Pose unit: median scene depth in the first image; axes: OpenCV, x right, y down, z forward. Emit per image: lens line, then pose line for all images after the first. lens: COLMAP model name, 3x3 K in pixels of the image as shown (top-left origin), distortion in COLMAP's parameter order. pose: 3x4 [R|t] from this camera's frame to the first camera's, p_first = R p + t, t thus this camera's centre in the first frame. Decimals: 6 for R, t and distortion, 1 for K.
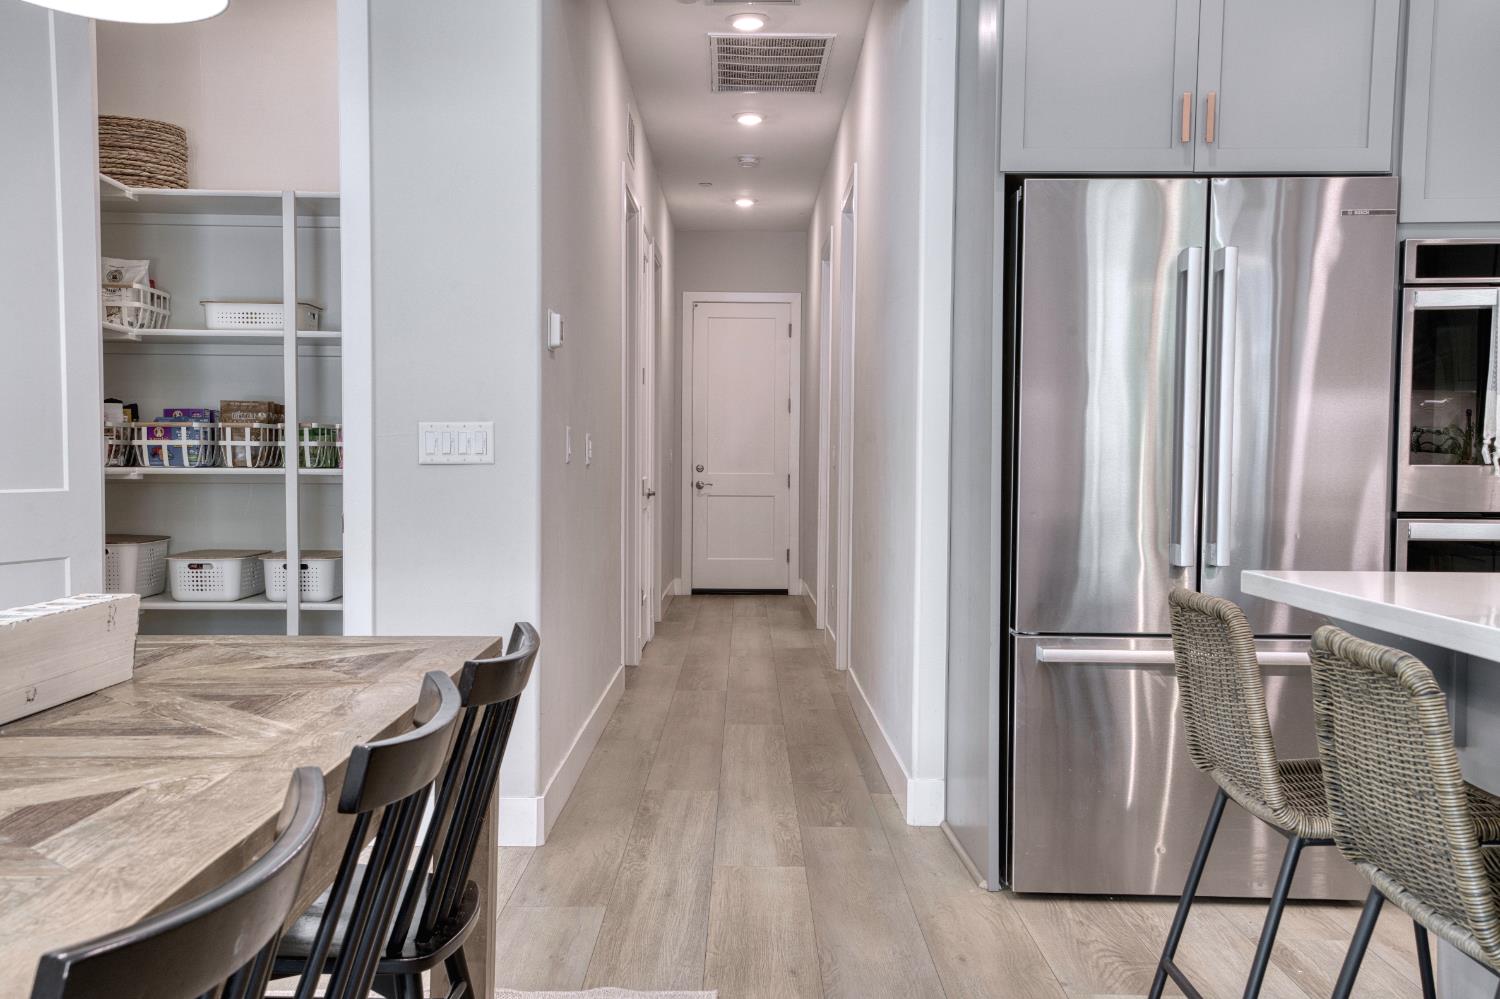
lens RADIAL K [[1410.6, 0, 740.0], [0, 1410.6, 514.2], [0, 0, 1]] dist [0.071274, 0.025372]
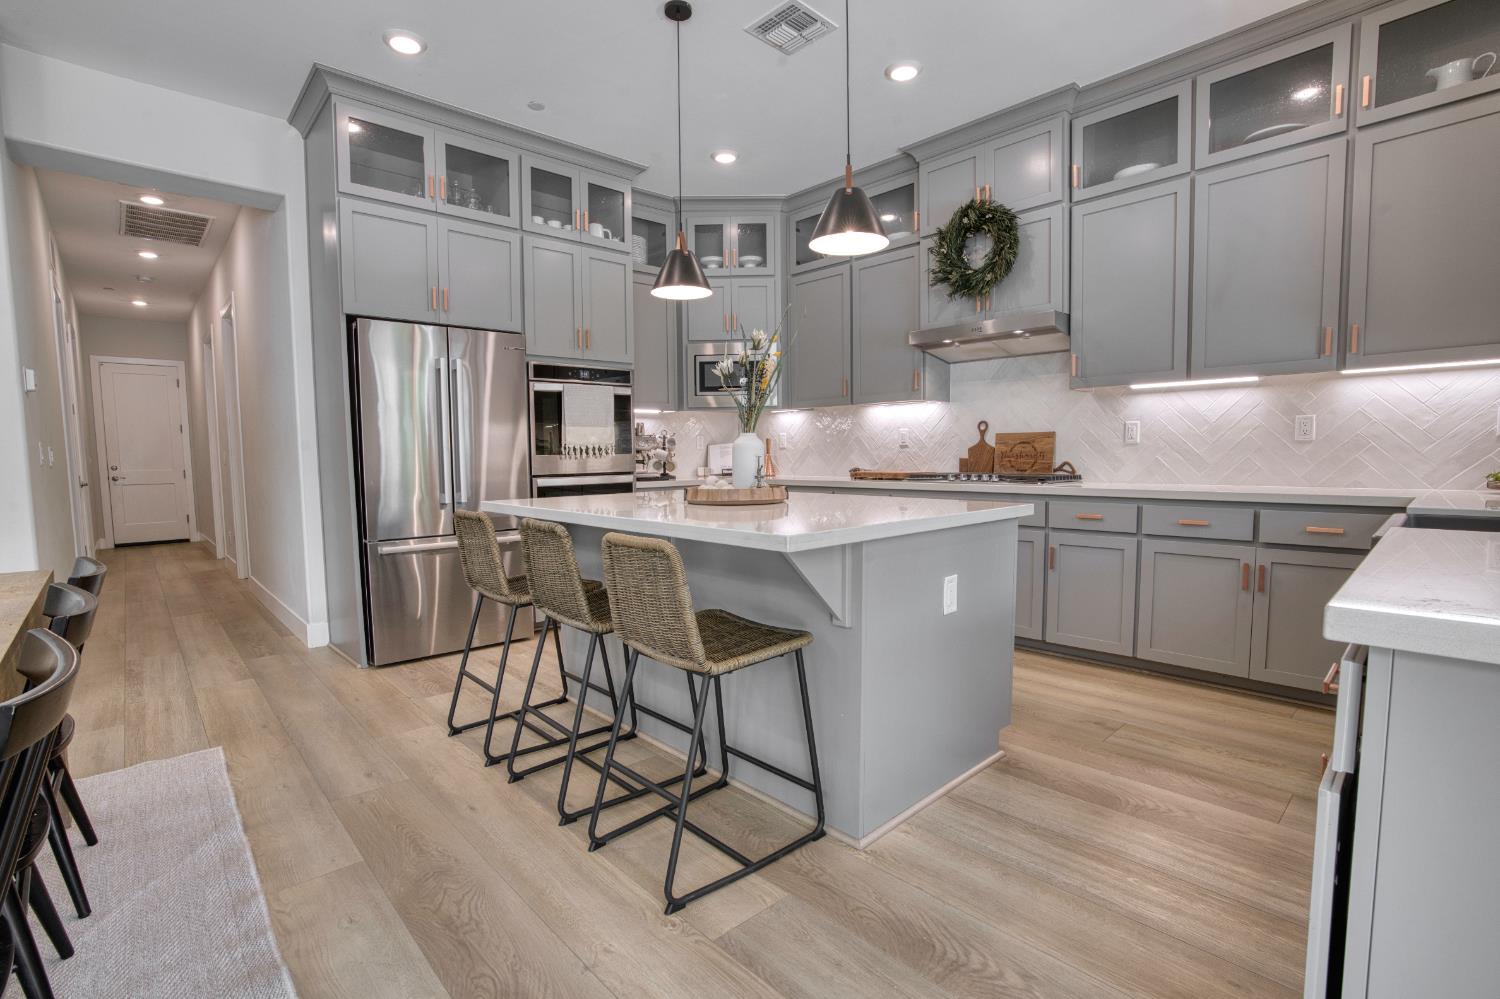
lens RADIAL K [[692.2, 0, 740.6], [0, 692.2, 508.9], [0, 0, 1]] dist [-0.062263, 0.023246]
pose [[0.732222, -0.070284, 0.677430, -0.062947], [0.043543, 0.997457, 0.056423, 0.004326], [-0.679673, -0.011816, 0.733420, -0.072673]]
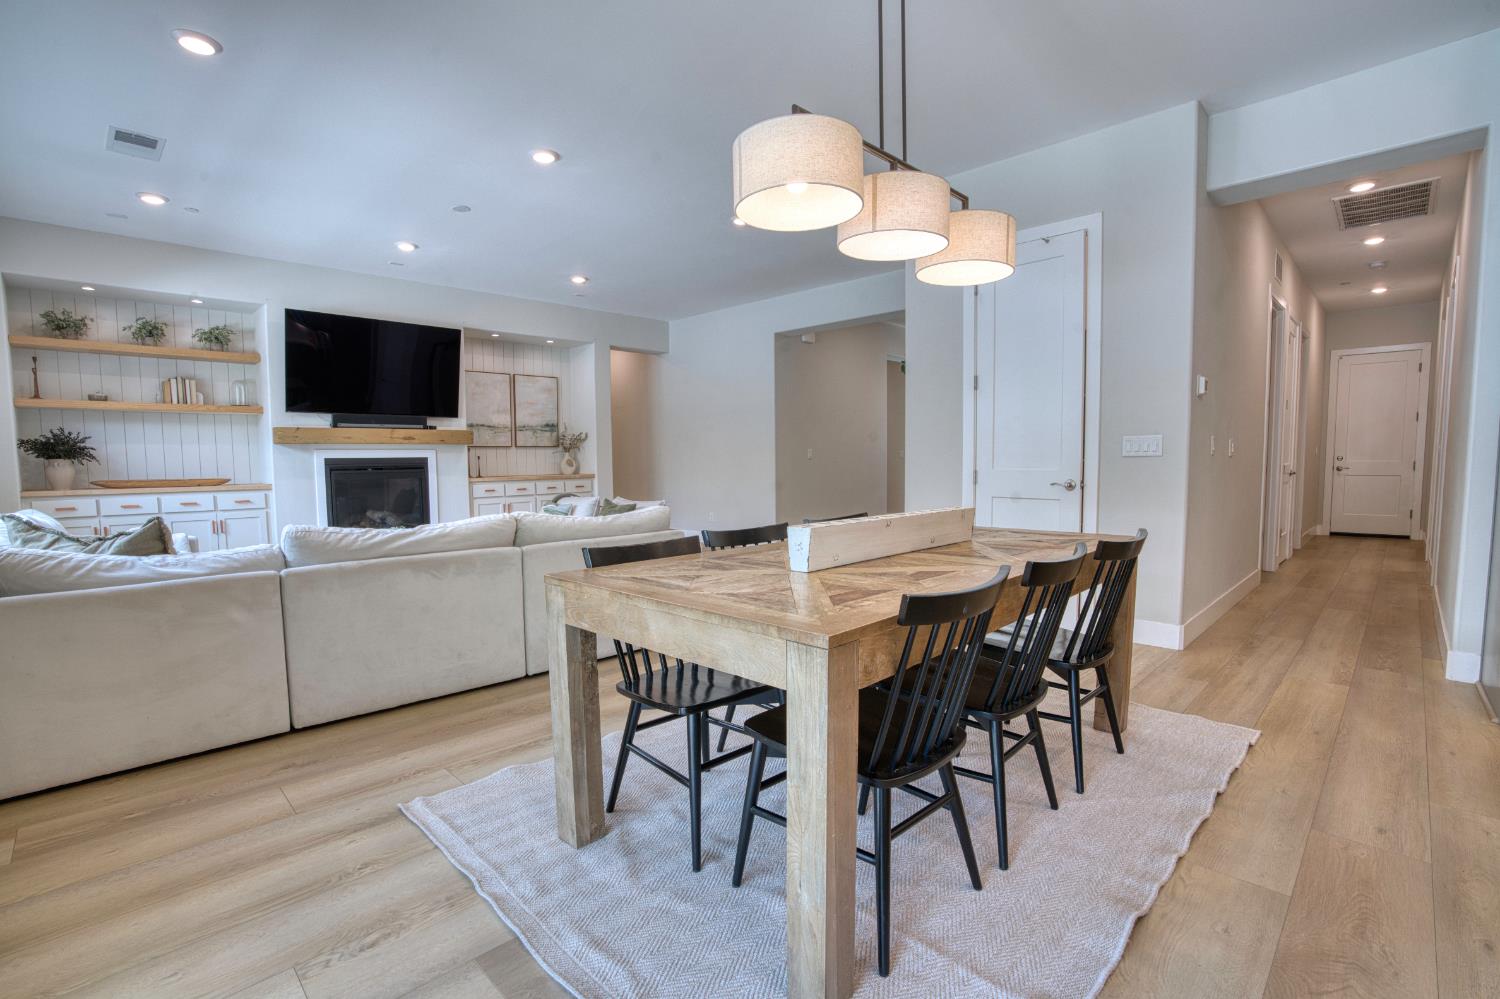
lens RADIAL K [[692.2, 0, 740.6], [0, 692.2, 508.9], [0, 0, 1]] dist [-0.062263, 0.023246]
pose [[0.706369, 0.036974, -0.706877, 0.080308], [-0.011491, 0.999102, 0.040777, 0.006292], [0.707750, -0.020681, 0.706160, -0.089292]]
